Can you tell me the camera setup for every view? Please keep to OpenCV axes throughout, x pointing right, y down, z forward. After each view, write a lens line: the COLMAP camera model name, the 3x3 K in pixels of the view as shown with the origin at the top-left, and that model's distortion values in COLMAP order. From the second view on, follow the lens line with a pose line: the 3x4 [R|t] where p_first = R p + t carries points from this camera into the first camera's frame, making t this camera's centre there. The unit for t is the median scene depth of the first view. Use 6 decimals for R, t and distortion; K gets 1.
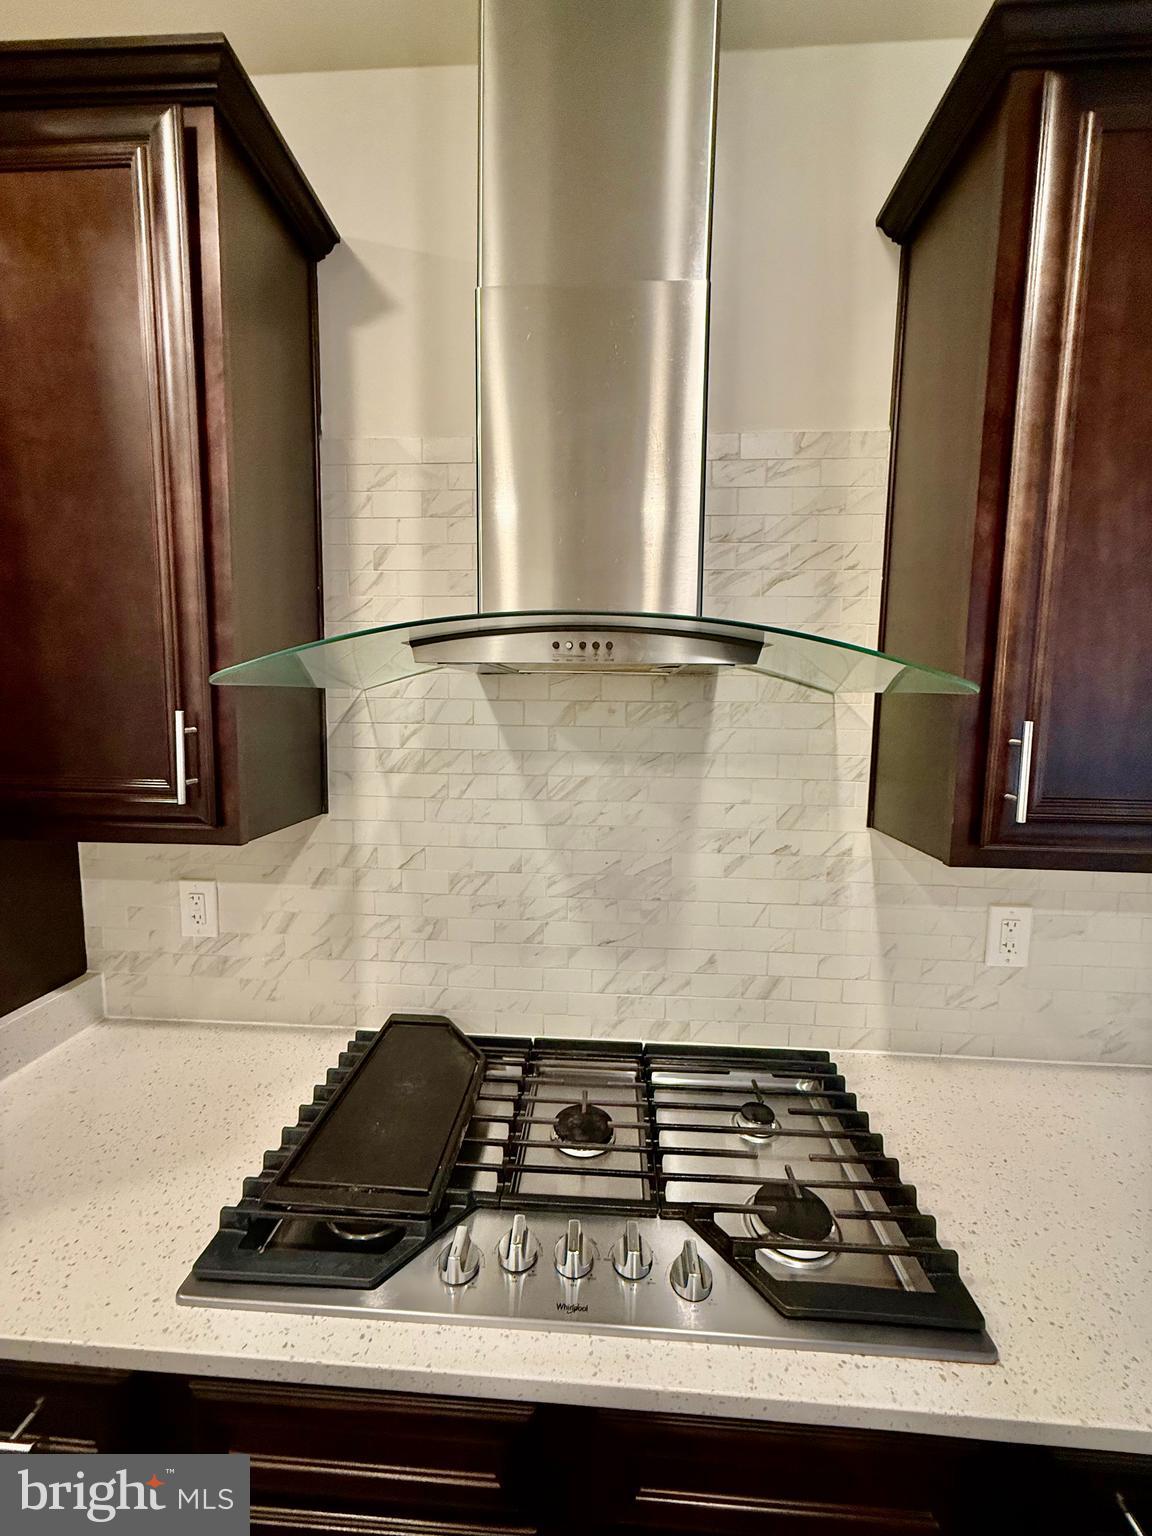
lens RADIAL K [[614.0, 0, 576.0], [0, 614.0, 768.0], [0, 0, 1]] dist [-0.000430, 0.000258]
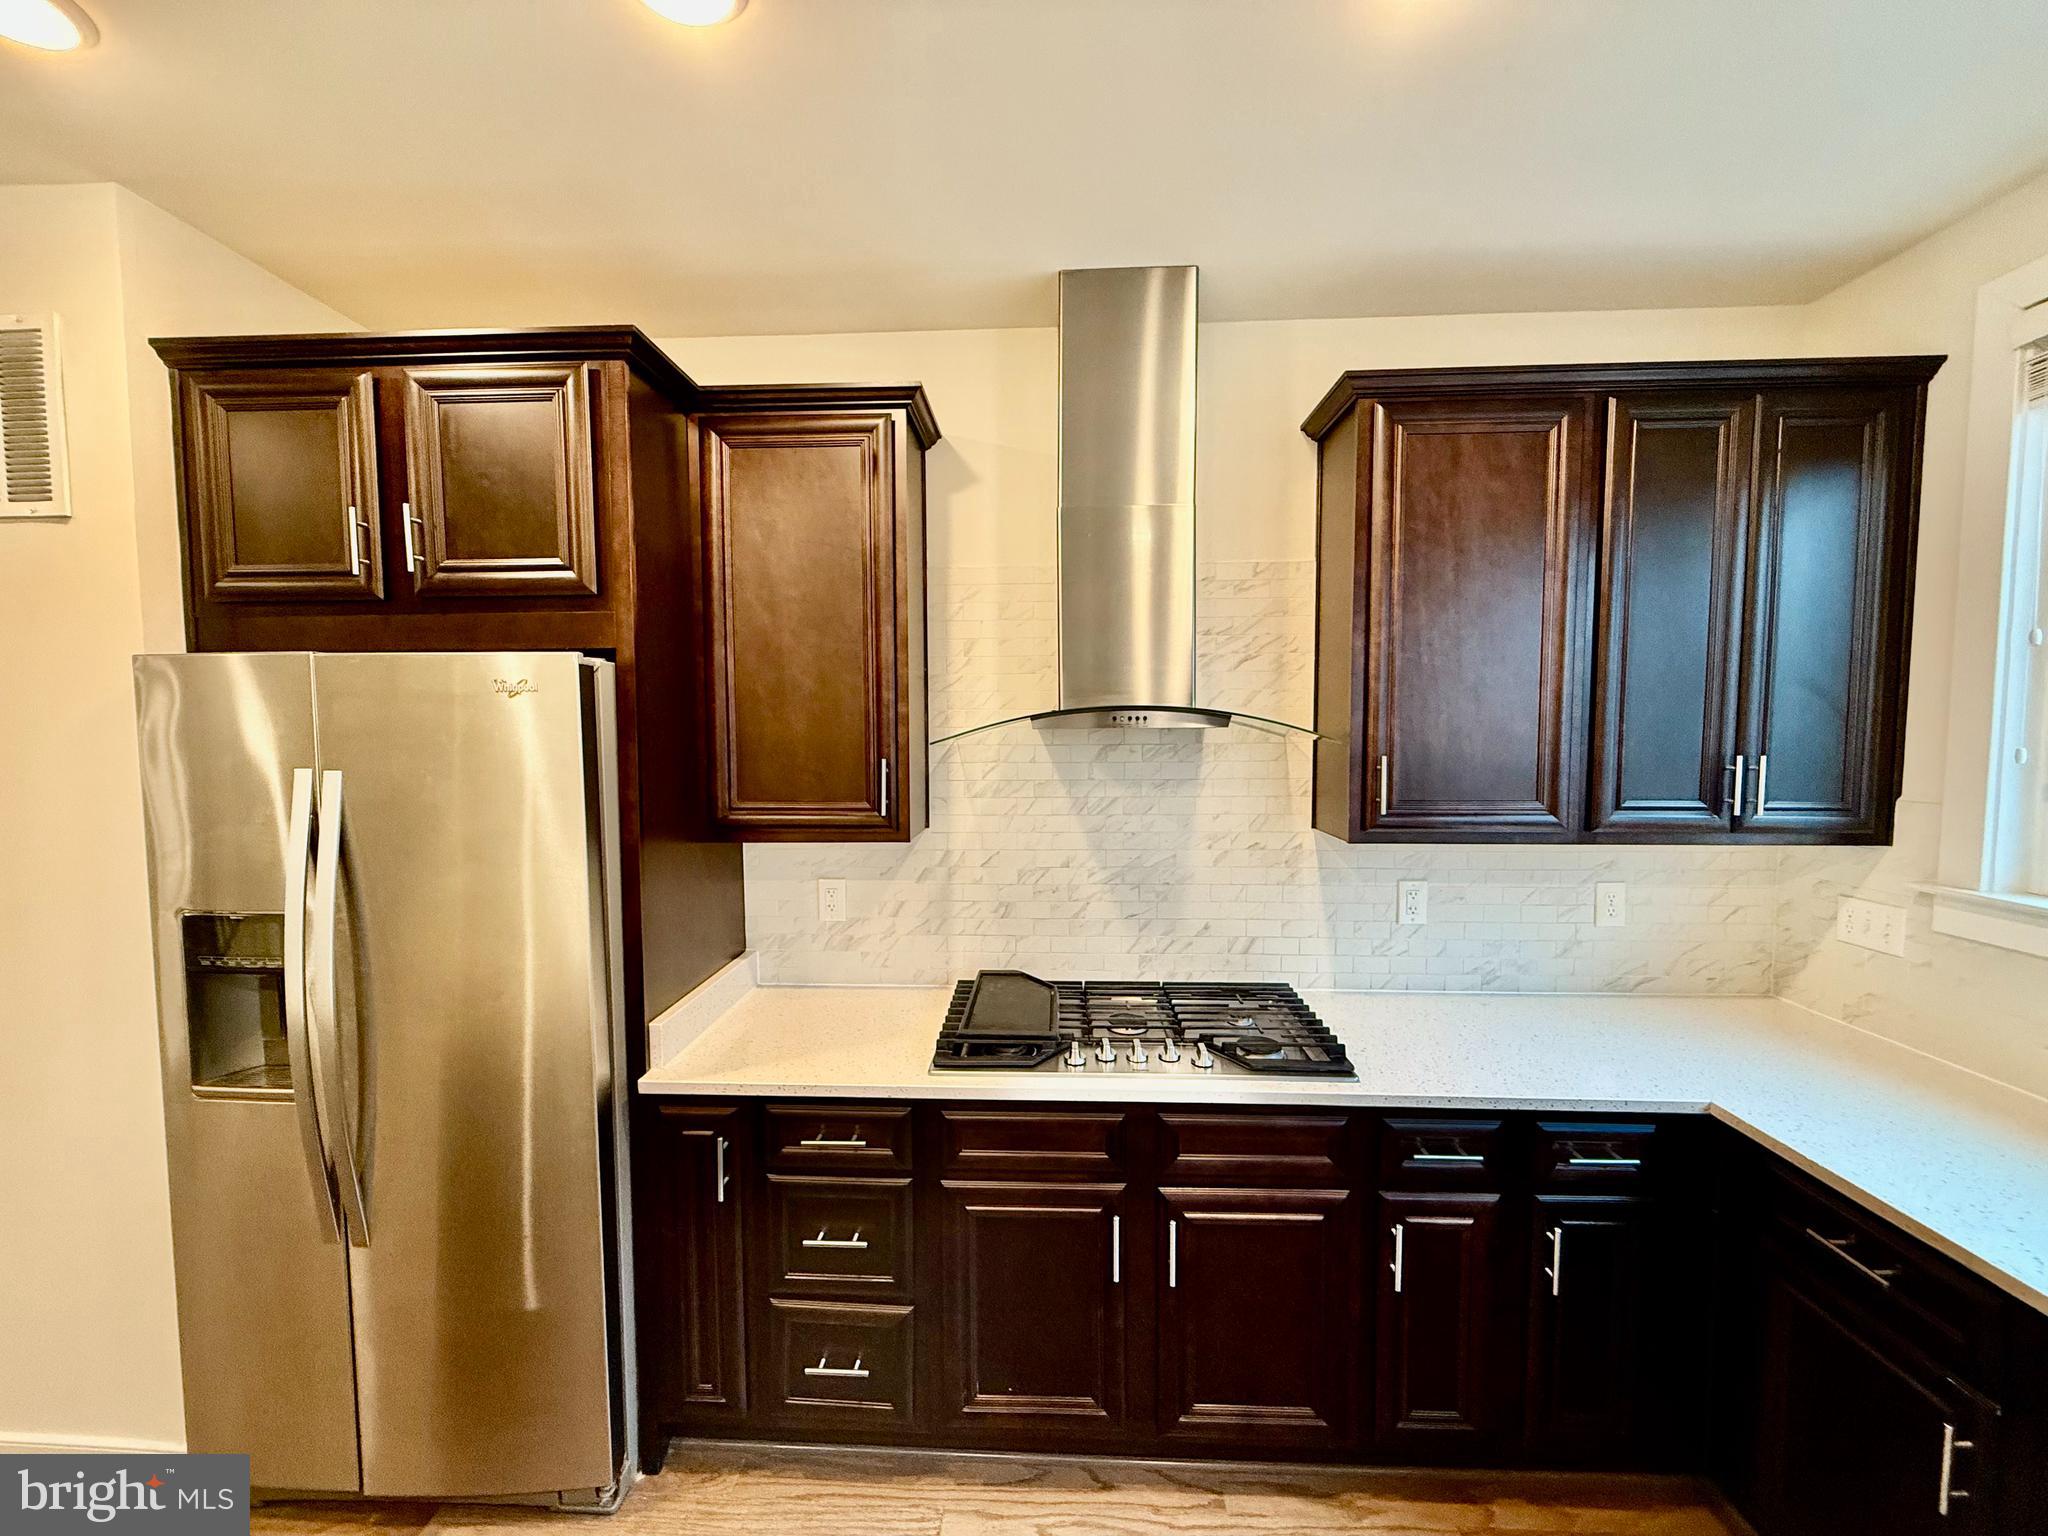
lens RADIAL K [[818.7, 0, 1022.9], [0, 818.7, 776.3], [0, 0, 1]] dist [-0.000430, 0.000258]
pose [[0.999743, -0.019691, 0.011234, -0.217659], [0.020124, 0.999005, -0.039791, 0.036515], [-0.010439, 0.040007, 0.999145, -0.896812]]
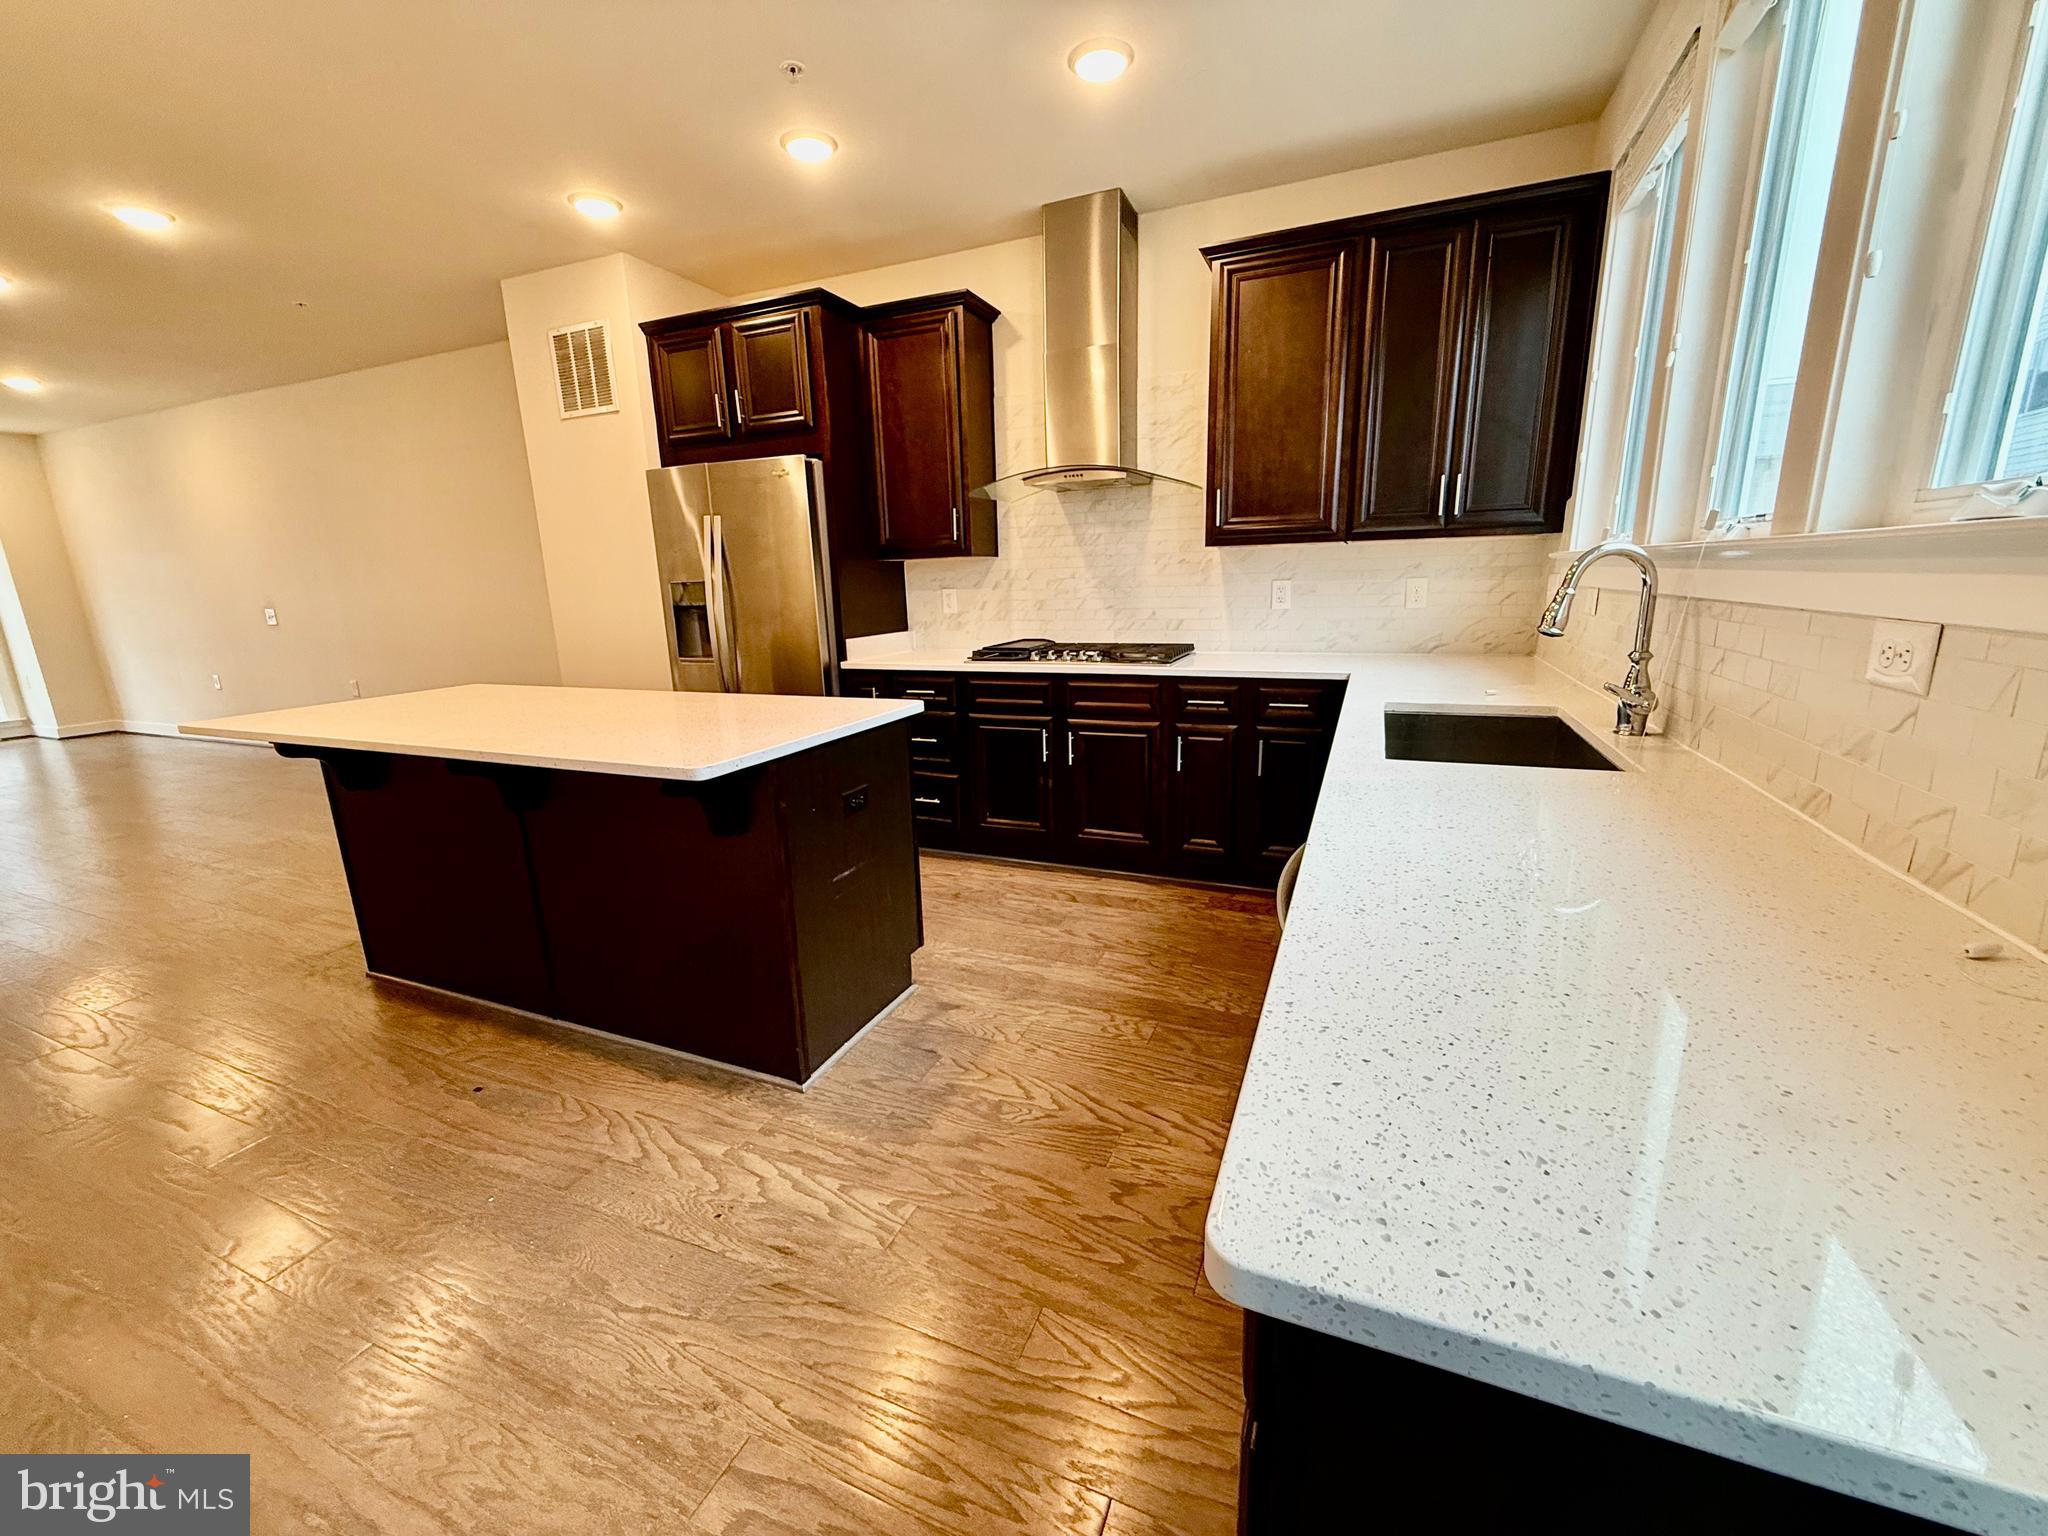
lens RADIAL K [[818.7, 0, 1022.9], [0, 818.7, 776.3], [0, 0, 1]] dist [-0.000430, 0.000258]
pose [[0.940394, 0.039664, -0.337765, 0.841173], [0.006888, 0.990750, 0.135523, 0.512074], [0.340016, -0.129772, 0.931423, -2.165604]]
